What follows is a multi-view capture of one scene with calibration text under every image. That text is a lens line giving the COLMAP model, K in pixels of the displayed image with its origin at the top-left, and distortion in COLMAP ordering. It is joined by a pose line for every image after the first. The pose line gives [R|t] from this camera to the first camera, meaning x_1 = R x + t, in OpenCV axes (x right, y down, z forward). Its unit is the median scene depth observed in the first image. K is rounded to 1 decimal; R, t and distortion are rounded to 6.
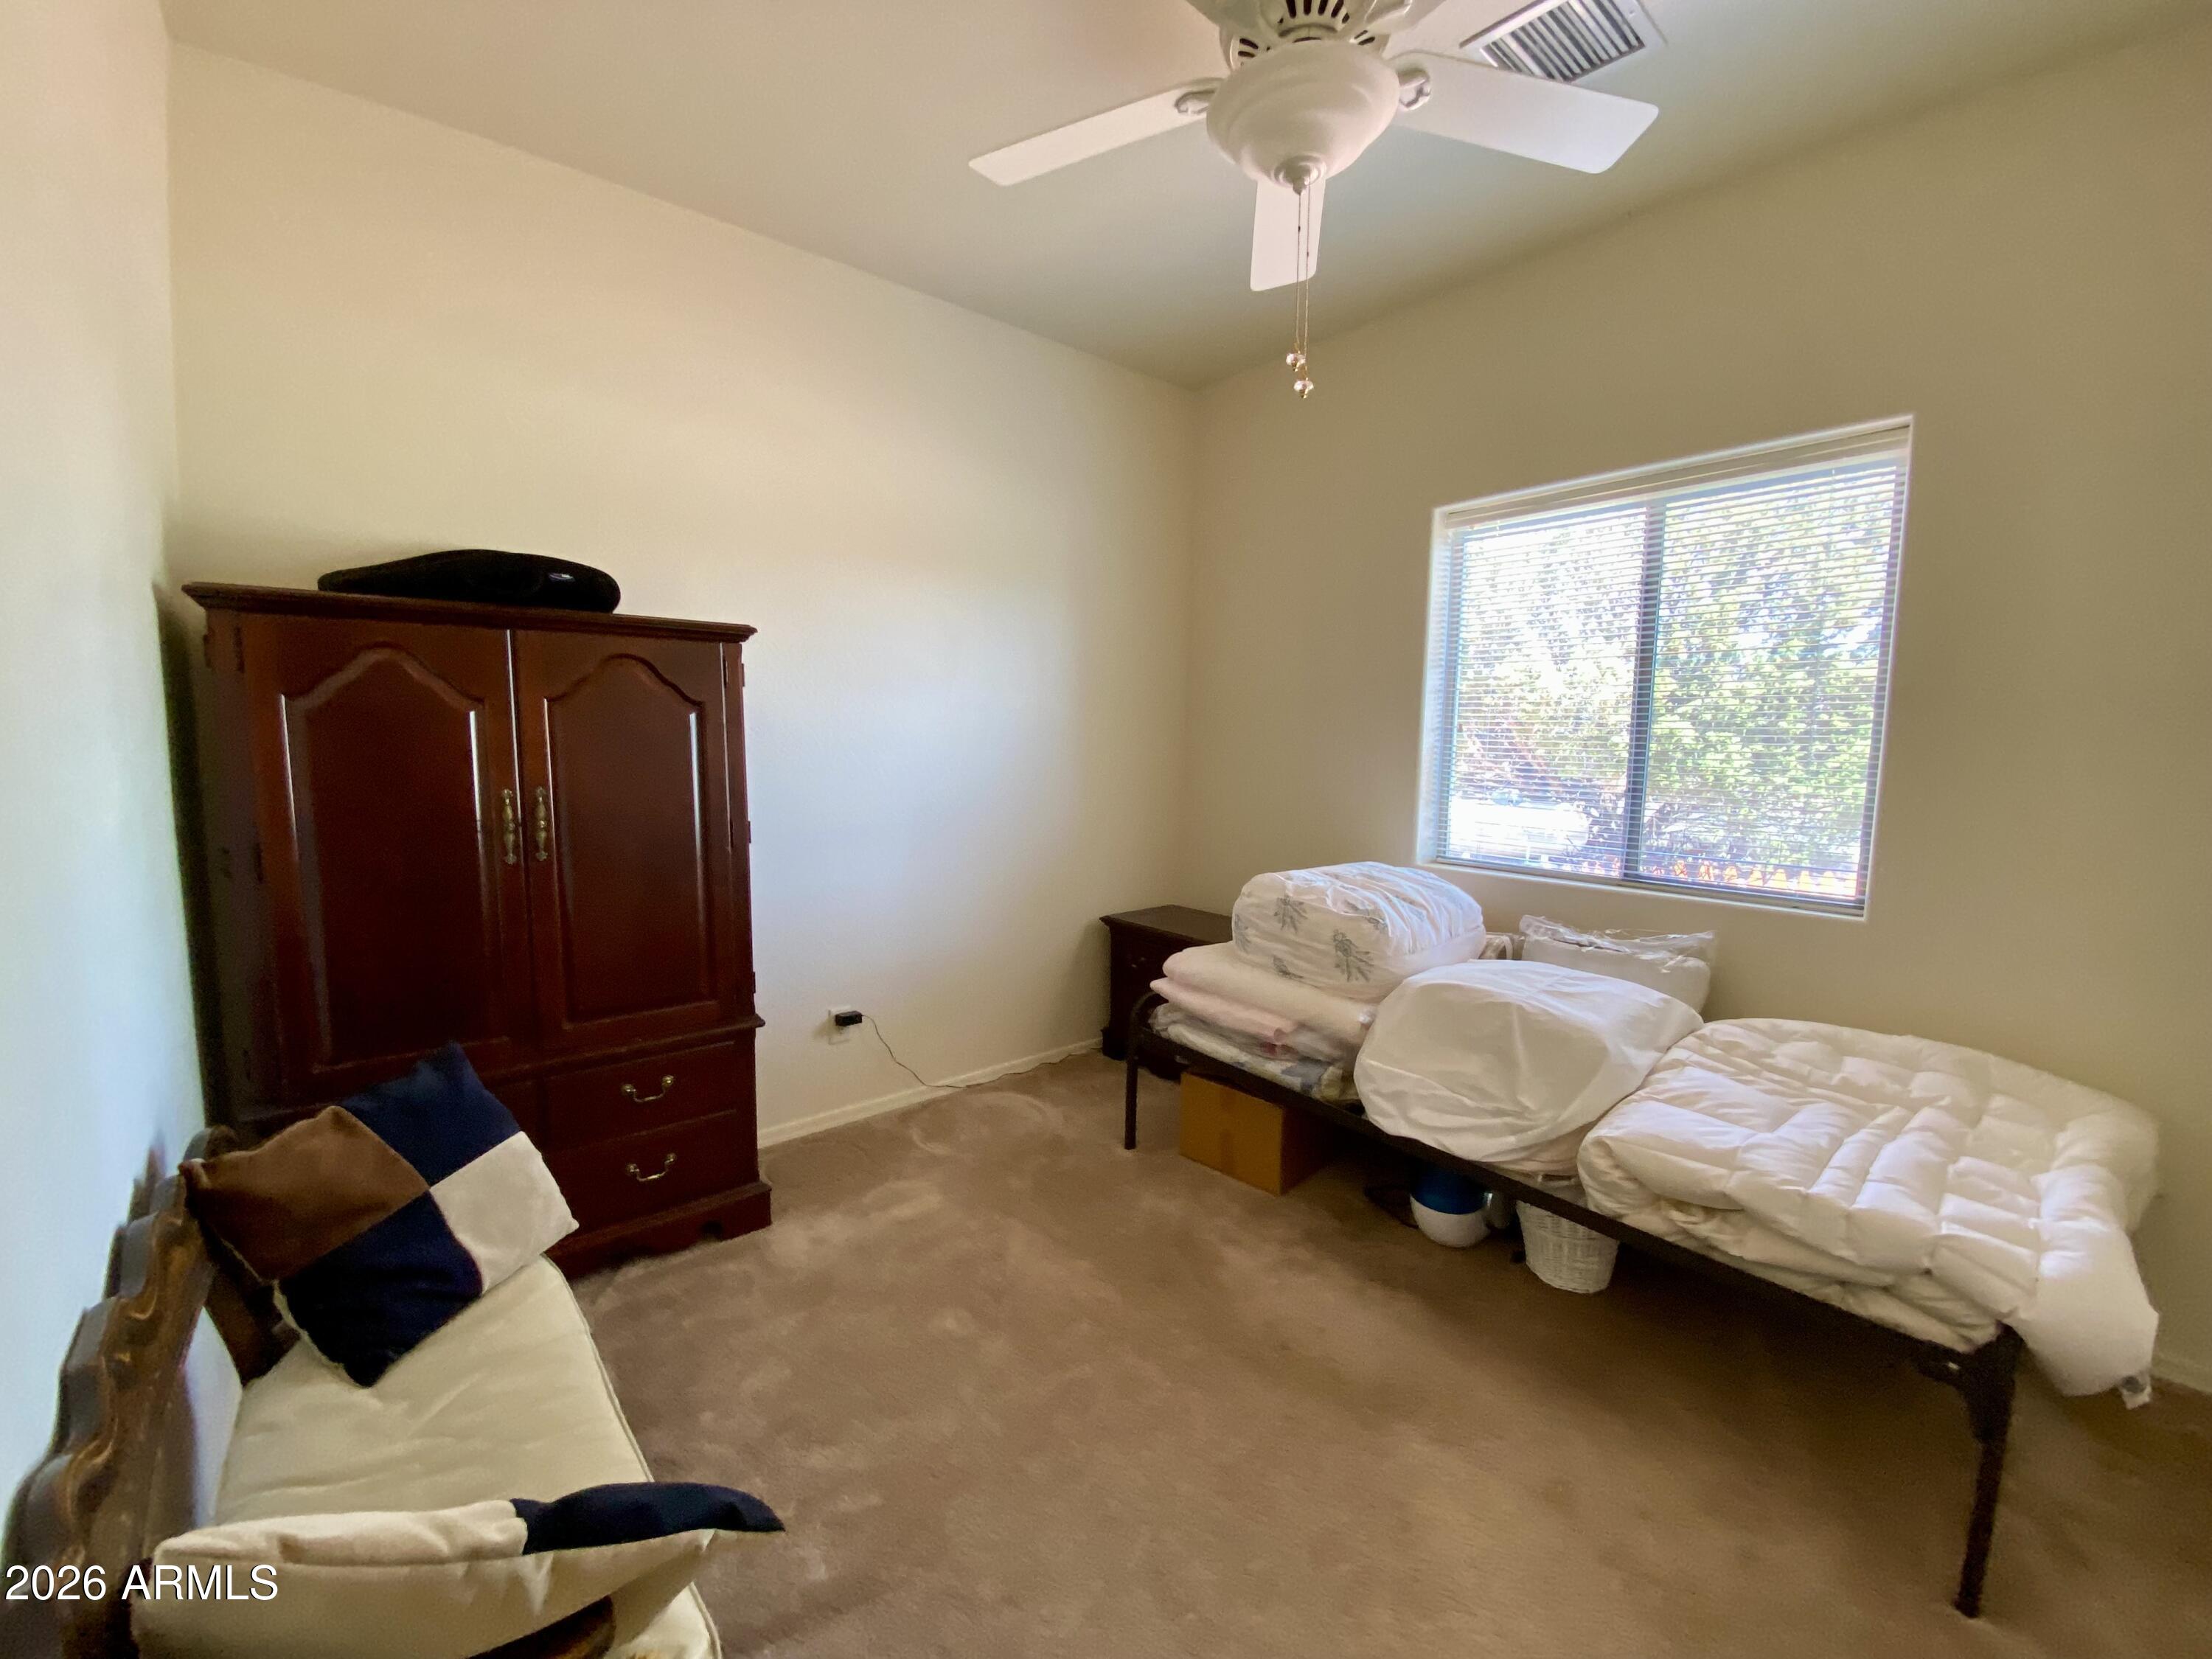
lens RADIAL K [[895.2, 0, 1105.3], [0, 895.2, 831.7], [0, 0, 1]] dist [0.001491, -0.000114]
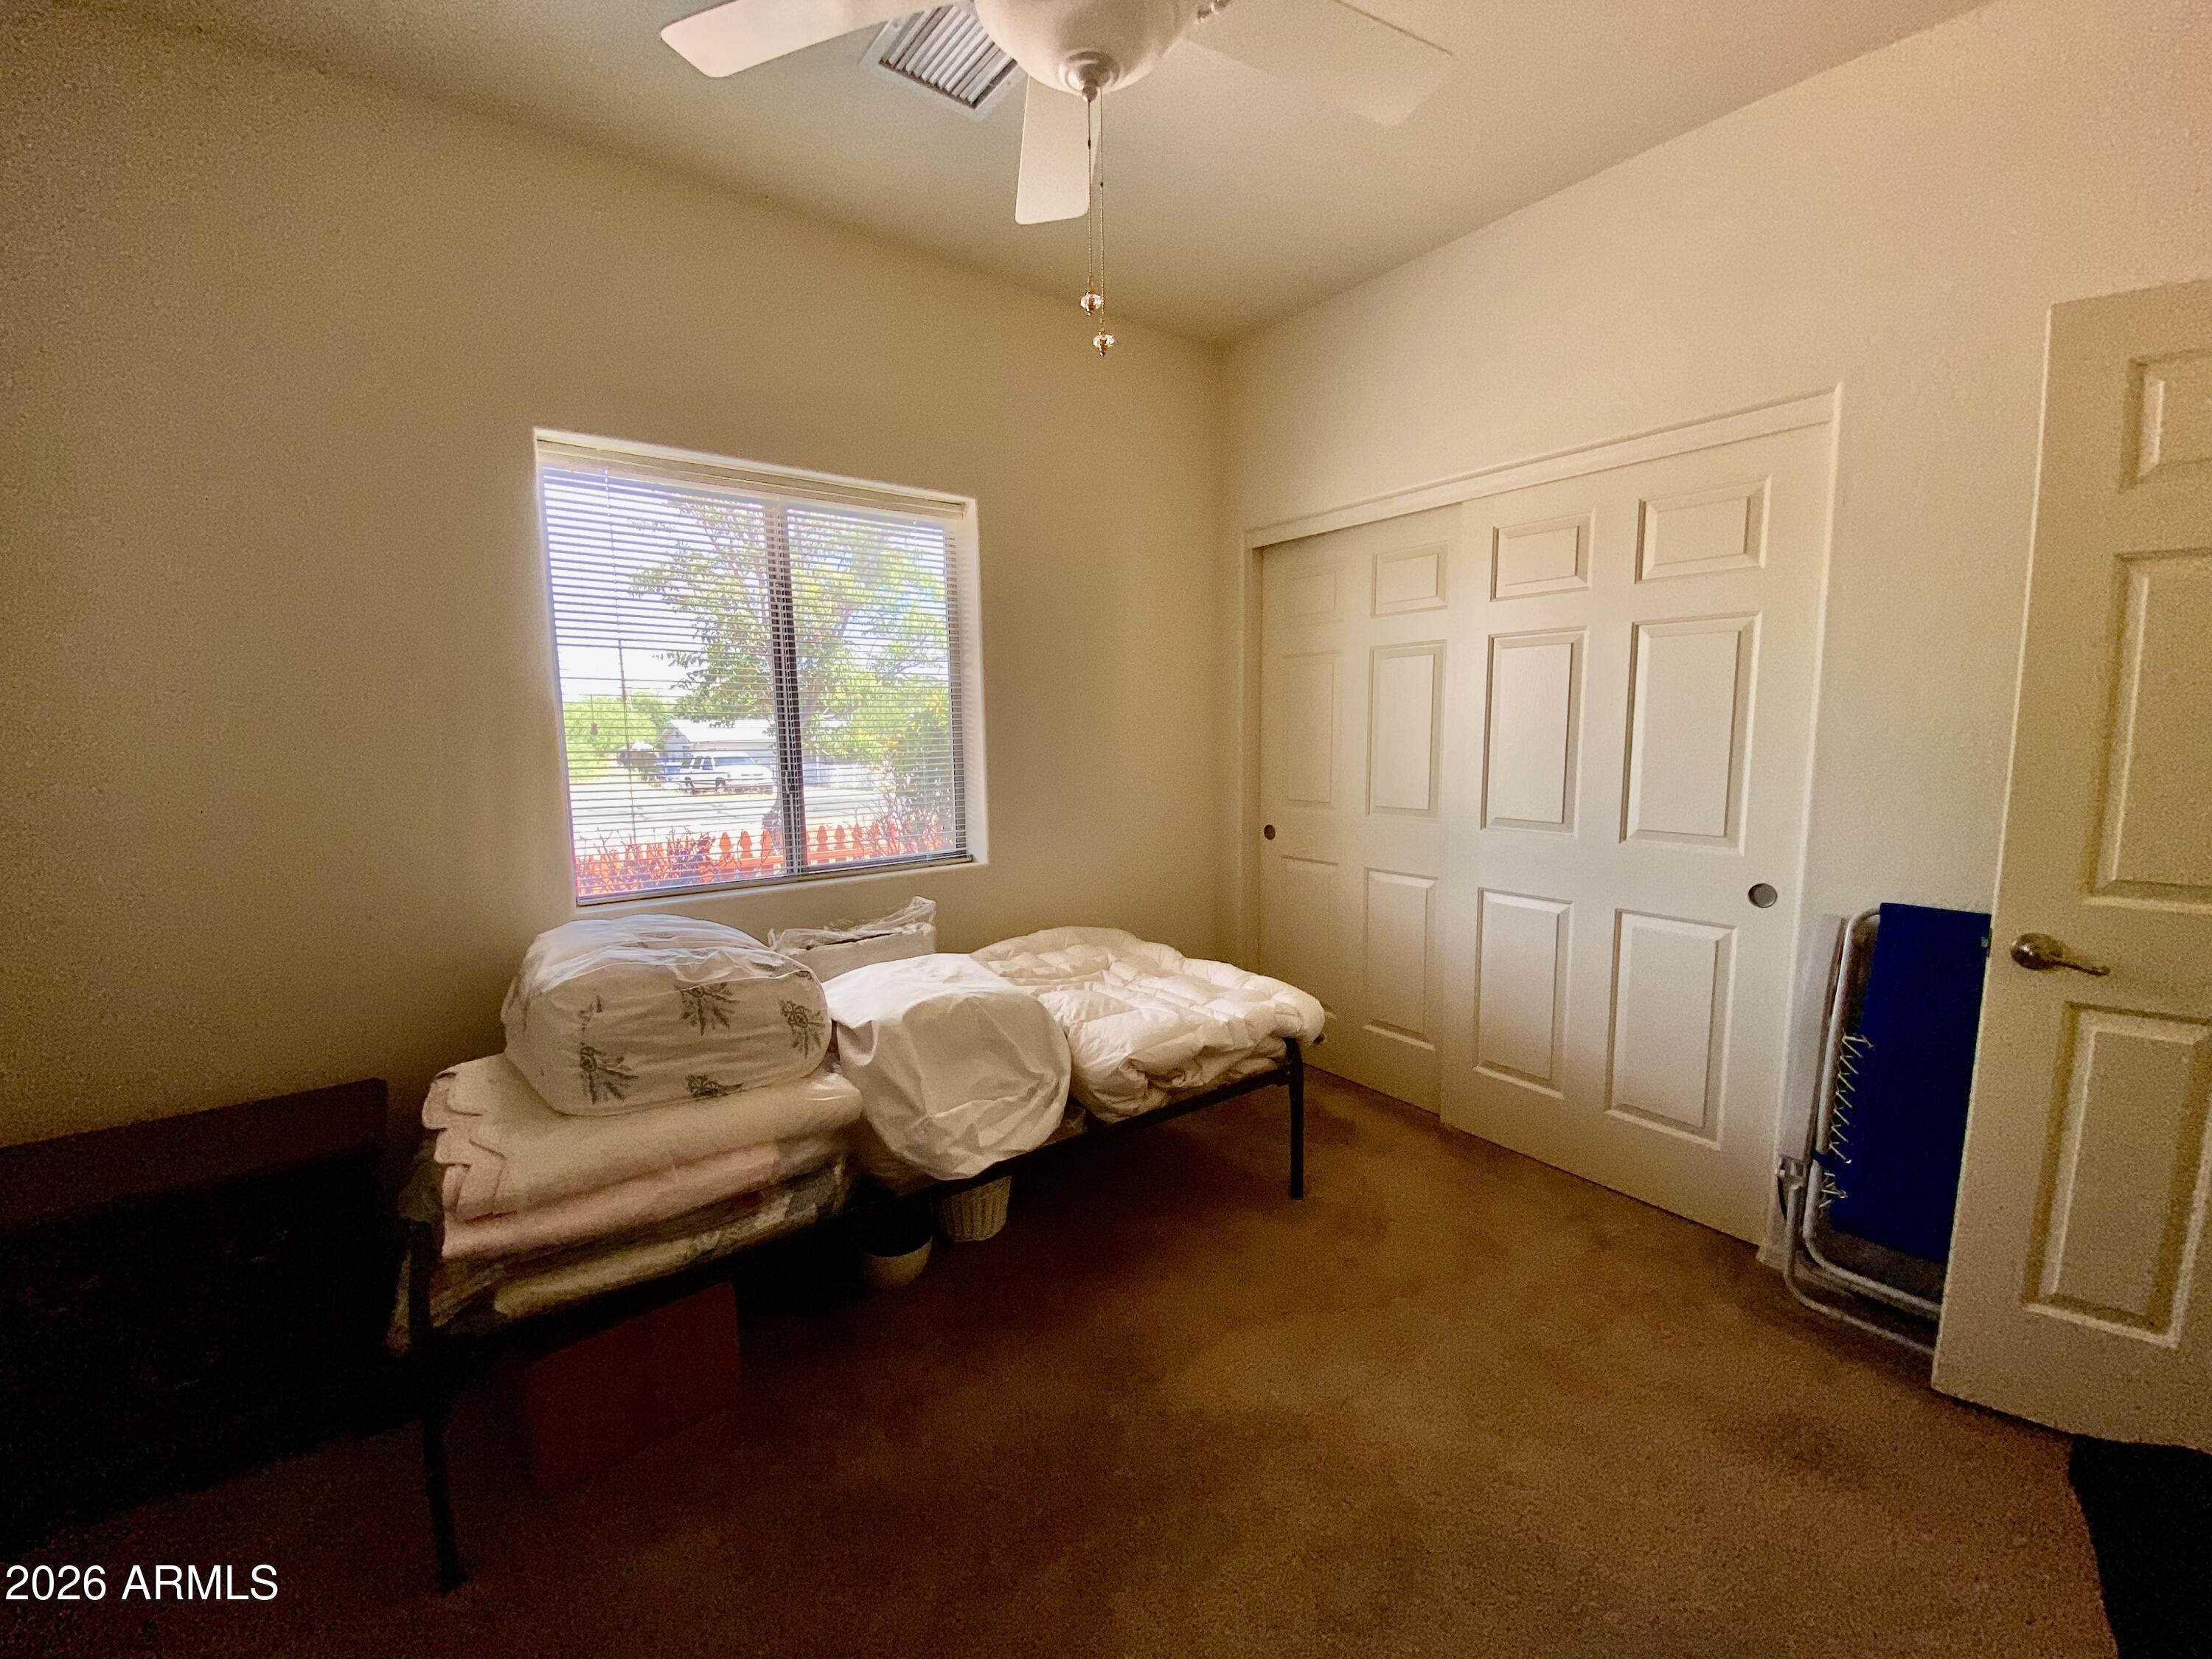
lens RADIAL K [[895.2, 0, 1106.3], [0, 895.2, 825.2], [0, 0, 1]] dist [0.001491, -0.000114]
pose [[0.047810, -0.130559, 0.990287, -0.470559], [0.120924, 0.984885, 0.124008, -0.099255], [-0.991510, 0.113821, 0.062875, 0.678271]]
